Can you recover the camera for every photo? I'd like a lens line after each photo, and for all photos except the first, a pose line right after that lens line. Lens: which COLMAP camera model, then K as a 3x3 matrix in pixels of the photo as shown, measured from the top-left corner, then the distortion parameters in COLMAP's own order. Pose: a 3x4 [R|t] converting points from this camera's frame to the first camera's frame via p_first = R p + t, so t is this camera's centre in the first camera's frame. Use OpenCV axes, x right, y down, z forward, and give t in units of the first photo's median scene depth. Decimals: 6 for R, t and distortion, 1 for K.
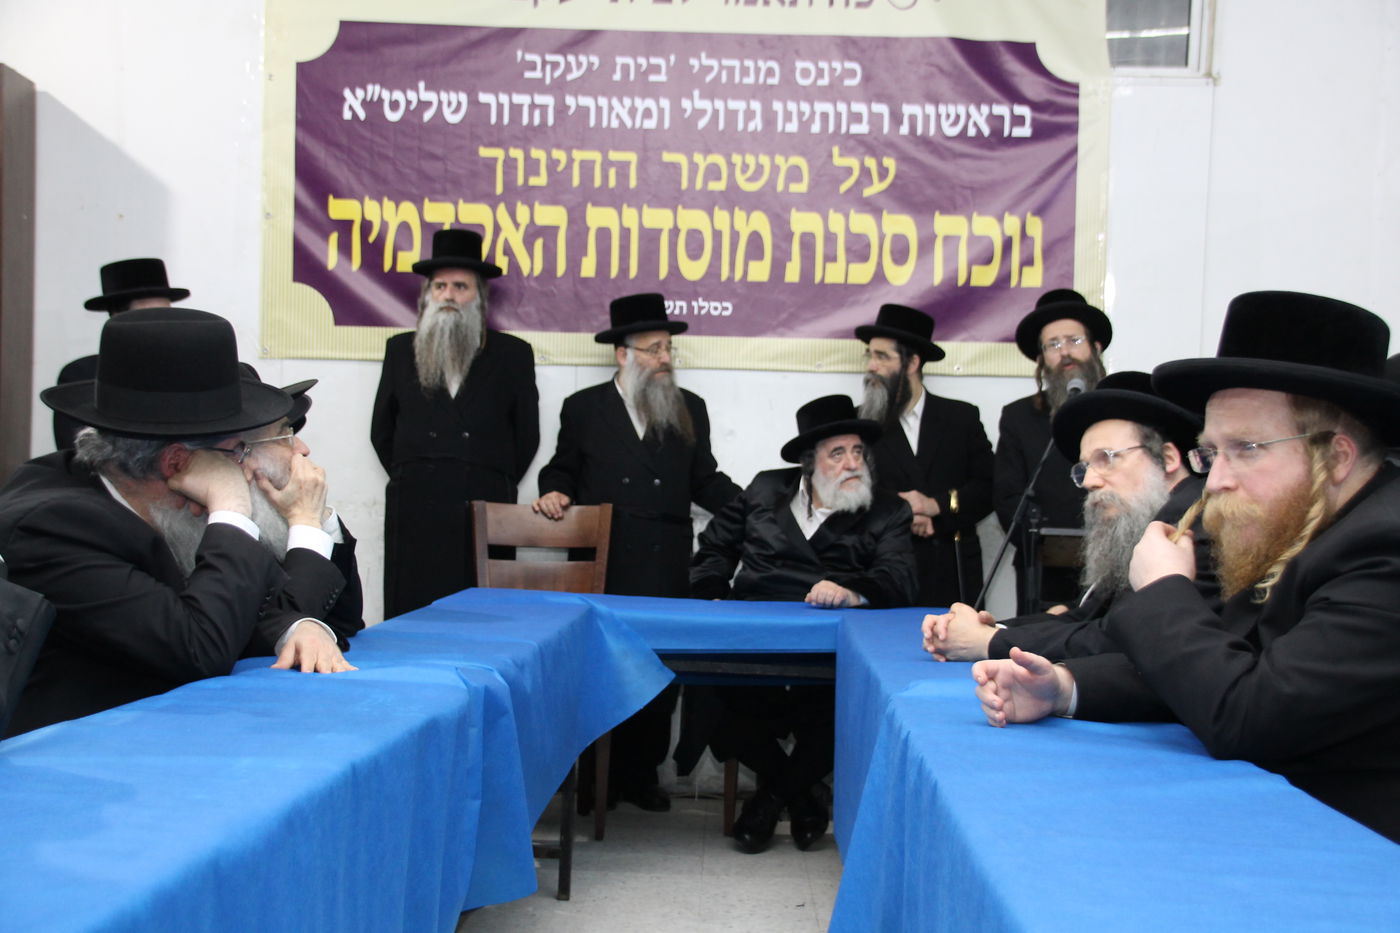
lens RADIAL K [[1964.7, 0, 795.0], [0, 1964.7, 473.6], [0, 0, 1]] dist [0.350744, 0.000000]
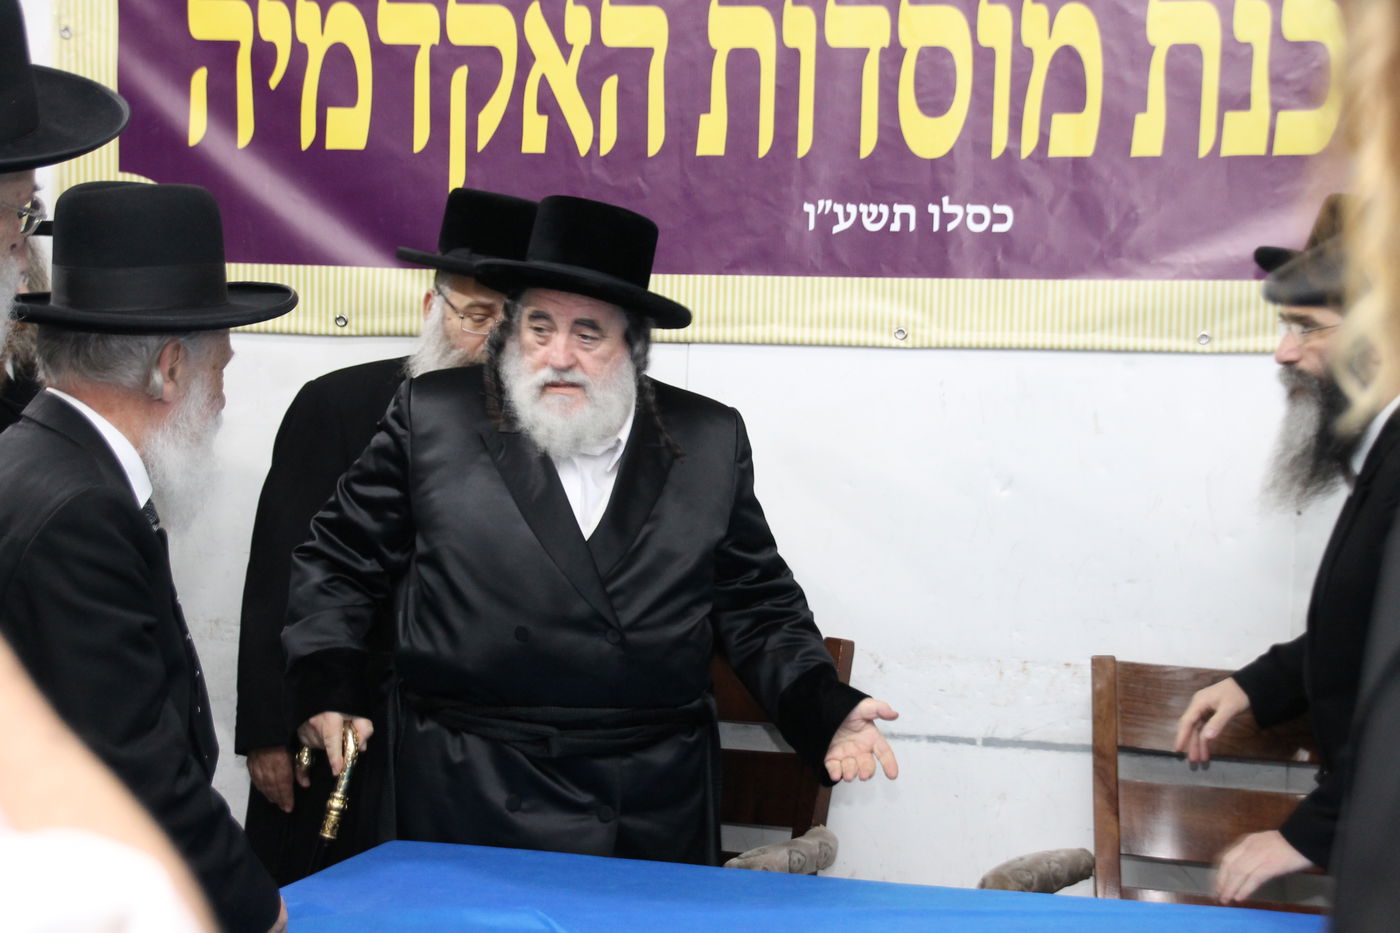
lens RADIAL K [[3187.8, 0, 731.8], [0, 3187.8, 480.8], [0, 0, 1]] dist [0.910072, 0.000000]
pose [[0.991118, 0.002167, -0.132971, 0.004042], [-0.003739, 0.999926, -0.011575, -0.011947], [0.132936, 0.011970, 0.991052, 0.232704]]
